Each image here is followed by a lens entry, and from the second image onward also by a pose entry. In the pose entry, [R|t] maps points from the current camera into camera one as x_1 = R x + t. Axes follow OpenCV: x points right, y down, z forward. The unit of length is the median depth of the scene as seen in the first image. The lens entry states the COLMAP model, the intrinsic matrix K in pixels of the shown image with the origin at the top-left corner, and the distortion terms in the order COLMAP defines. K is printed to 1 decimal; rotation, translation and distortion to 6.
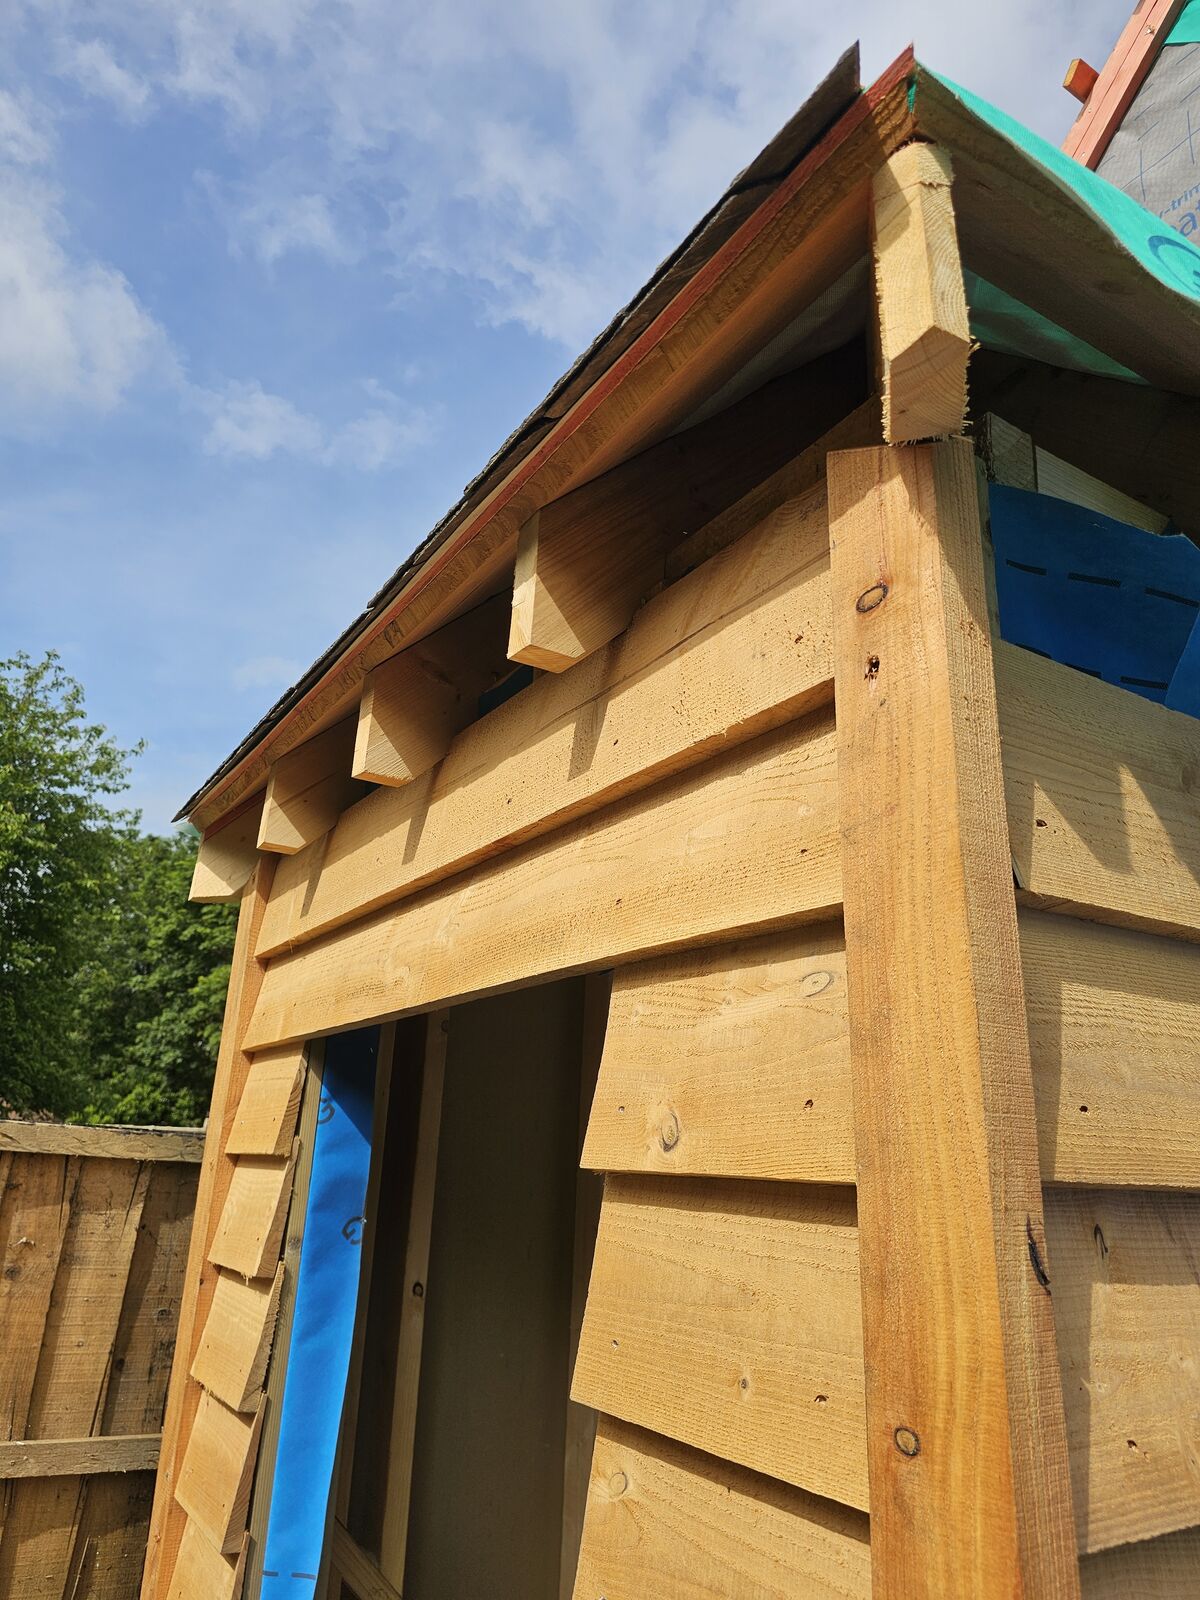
lens RADIAL K [[1070.1, 0, 569.5], [0, 1070.1, 774.5], [0, 0, 1]] dist [0.053438, -0.048242]
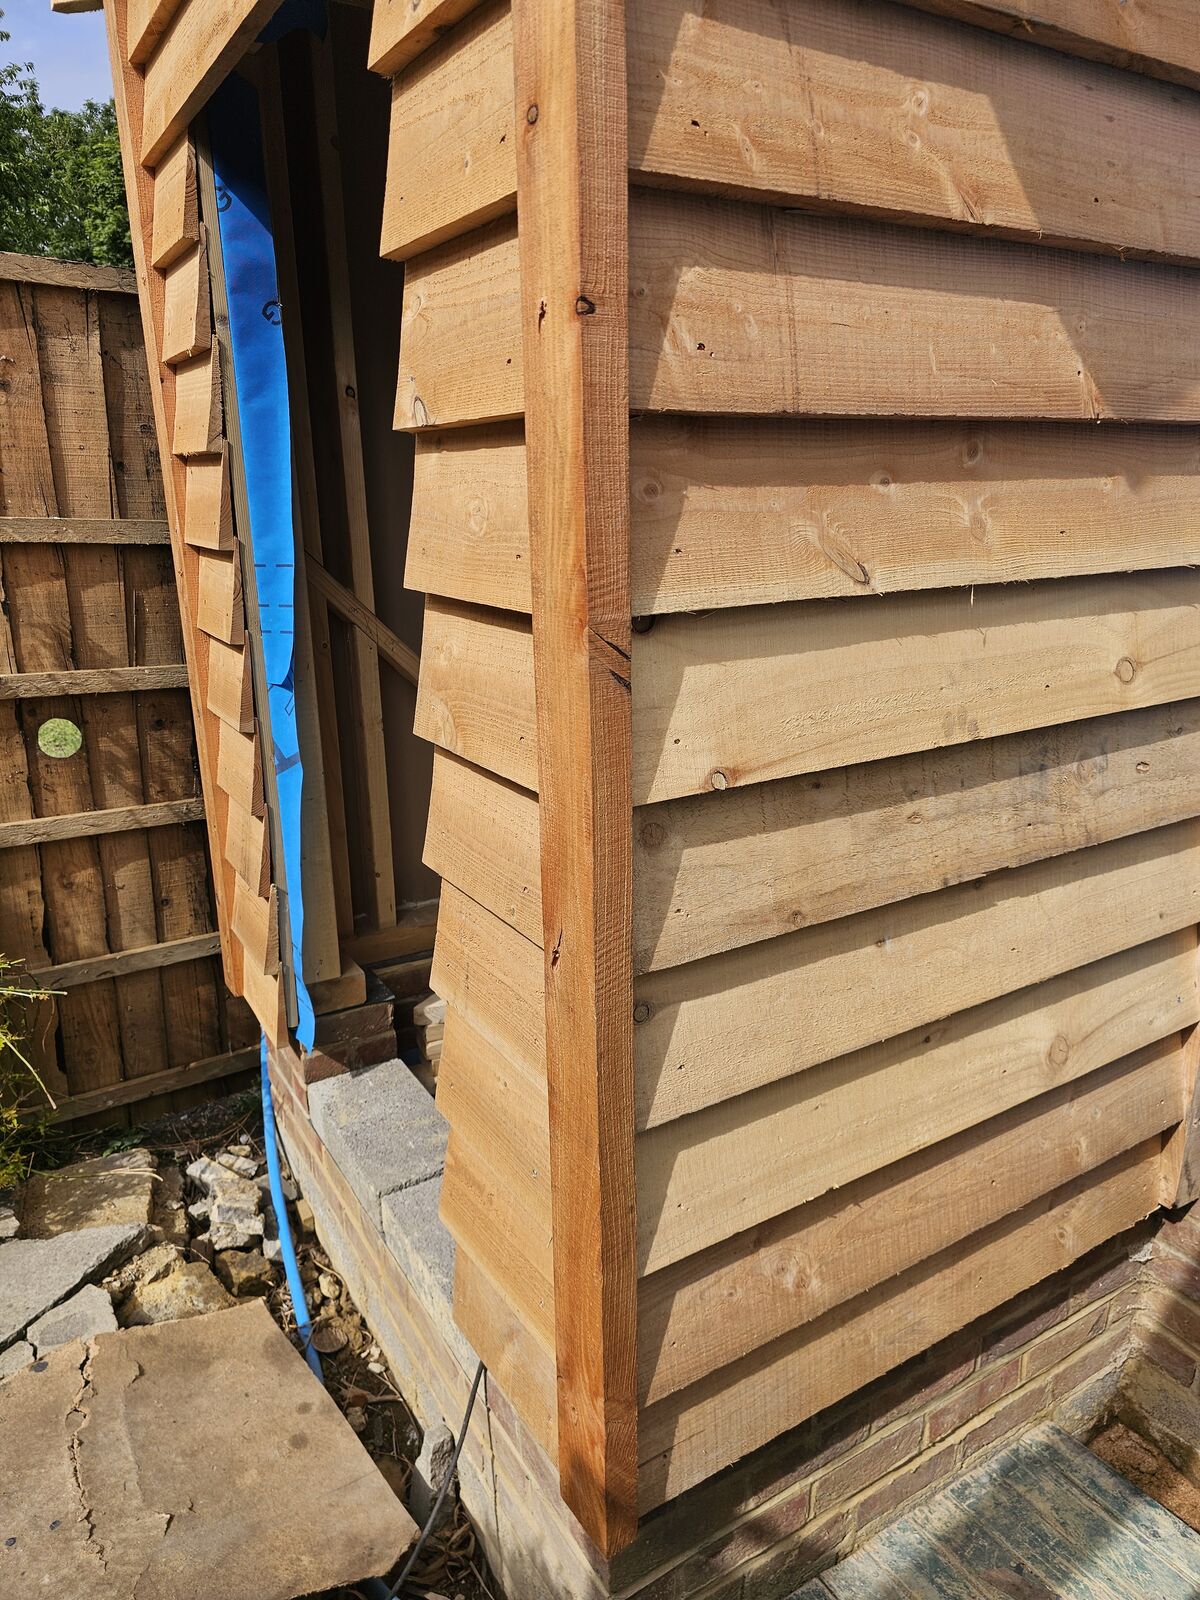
lens RADIAL K [[1070.1, 0, 569.5], [0, 1070.1, 774.5], [0, 0, 1]] dist [0.053438, -0.048242]
pose [[0.998464, -0.052185, -0.018593, 0.106767], [0.053357, 0.815632, 0.576106, 0.156112], [-0.014899, -0.576213, 0.817164, -0.228294]]
